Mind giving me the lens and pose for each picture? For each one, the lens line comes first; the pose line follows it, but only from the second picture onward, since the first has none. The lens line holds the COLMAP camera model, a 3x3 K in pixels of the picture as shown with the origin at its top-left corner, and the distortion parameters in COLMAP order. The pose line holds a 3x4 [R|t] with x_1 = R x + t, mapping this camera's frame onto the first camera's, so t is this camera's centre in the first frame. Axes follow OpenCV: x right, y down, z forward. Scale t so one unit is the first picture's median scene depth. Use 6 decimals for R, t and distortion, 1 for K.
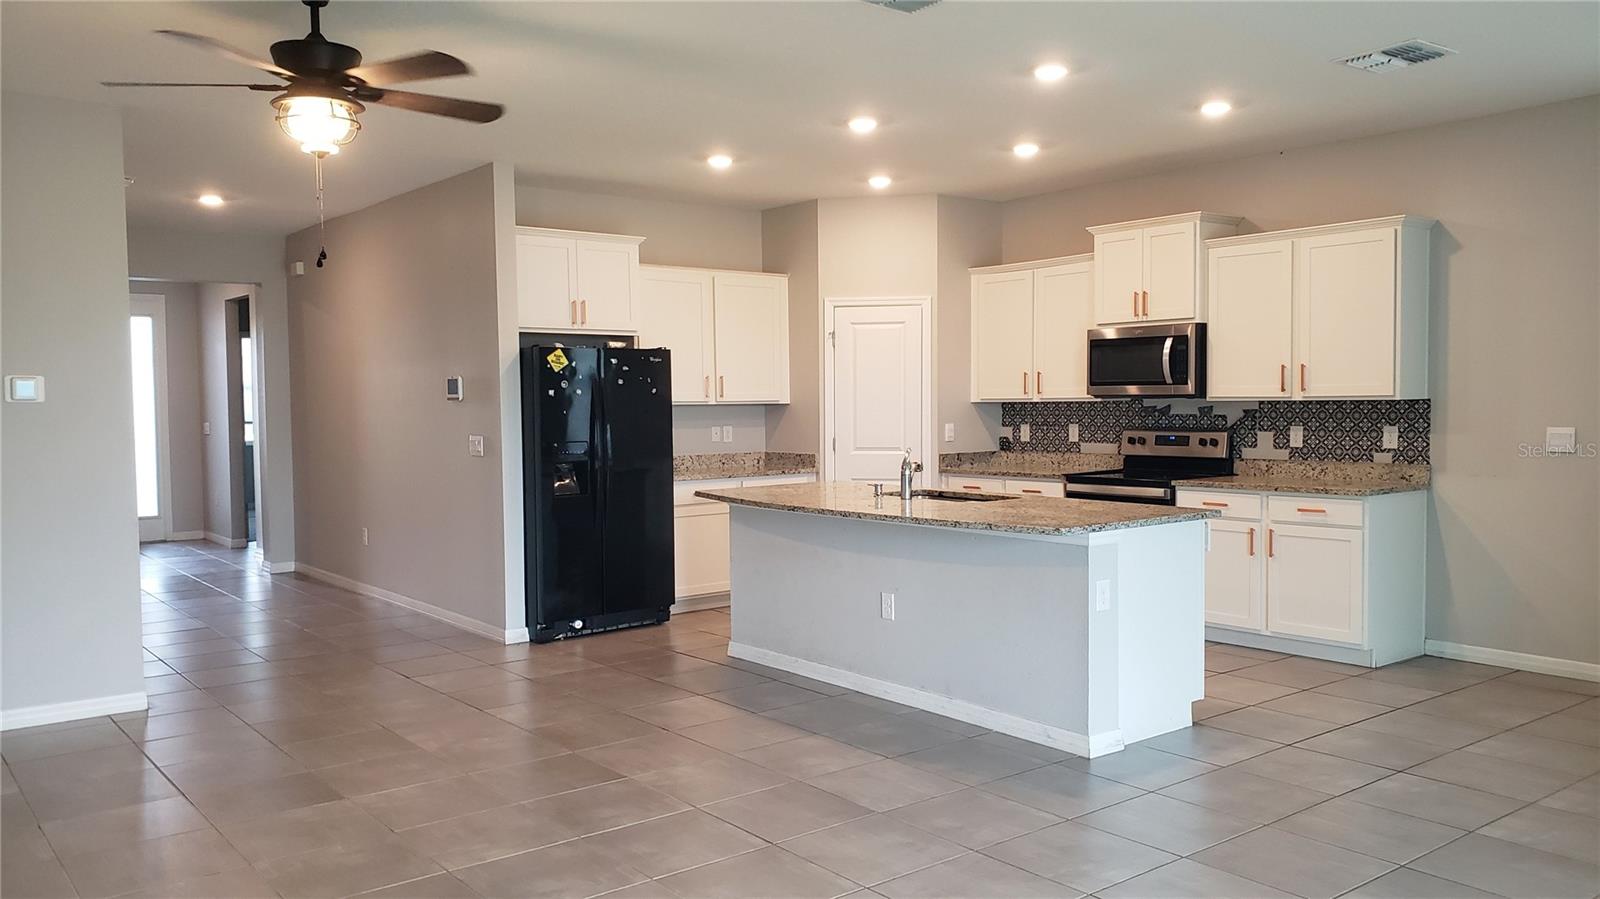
lens RADIAL K [[1219.8, 0, 800.0], [0, 1219.8, 449.5], [0, 0, 1]] dist [0.054477, -0.002210]
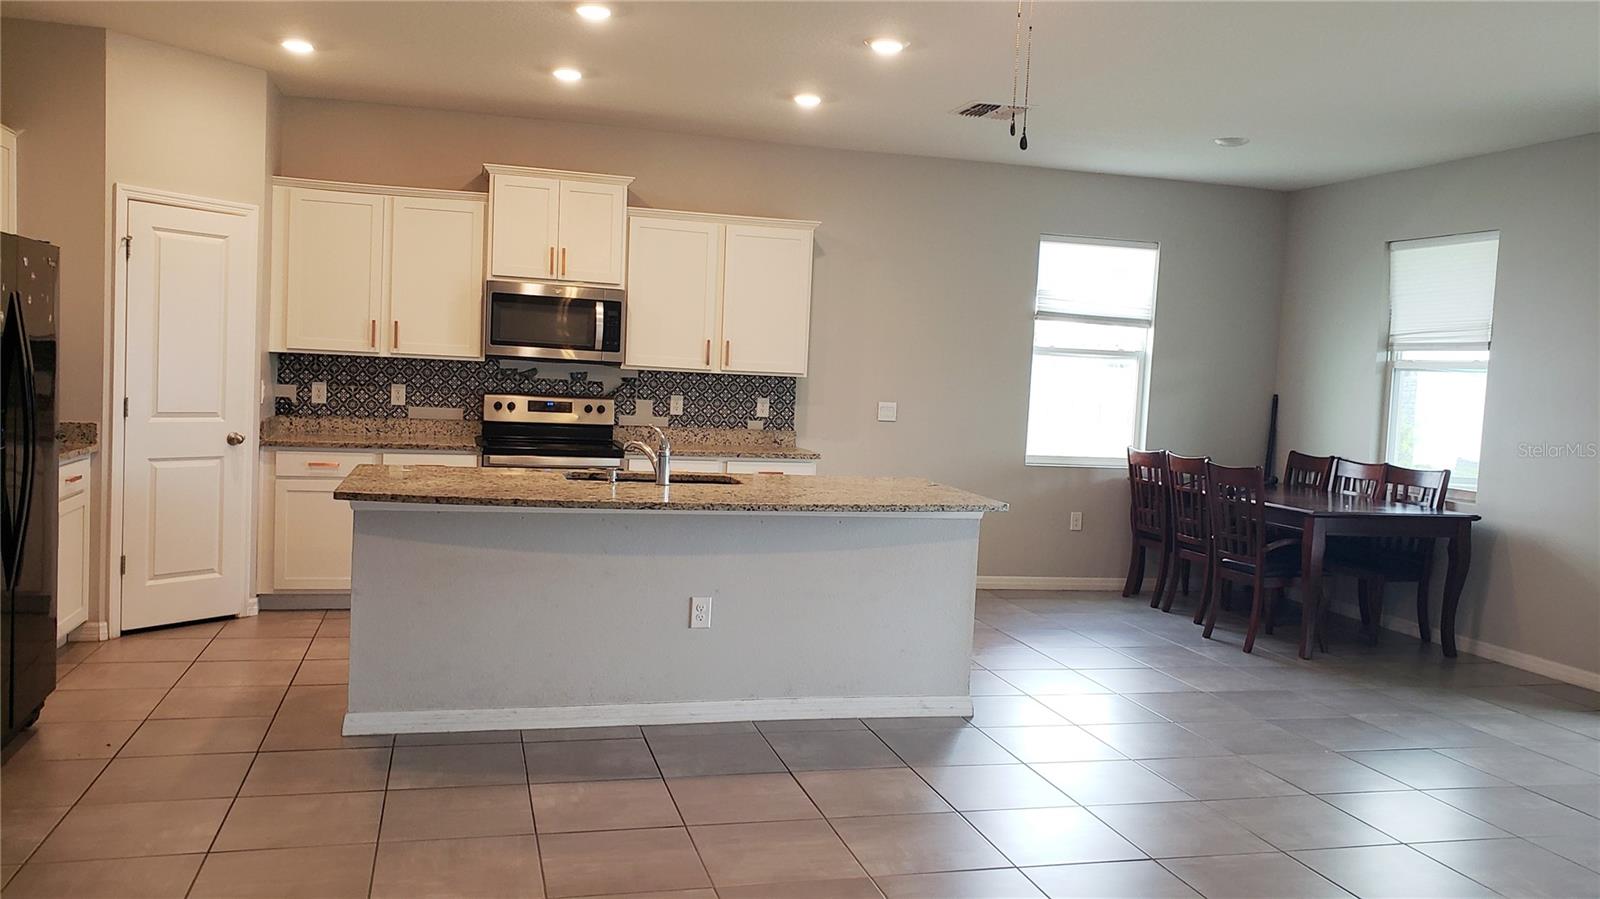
lens RADIAL K [[1219.8, 0, 800.0], [0, 1219.8, 449.5], [0, 0, 1]] dist [0.054477, -0.002210]
pose [[0.391023, -0.031531, 0.919841, -0.527820], [-0.012789, 0.999130, 0.039685, -0.015102], [-0.920292, -0.027282, 0.390279, 0.473398]]
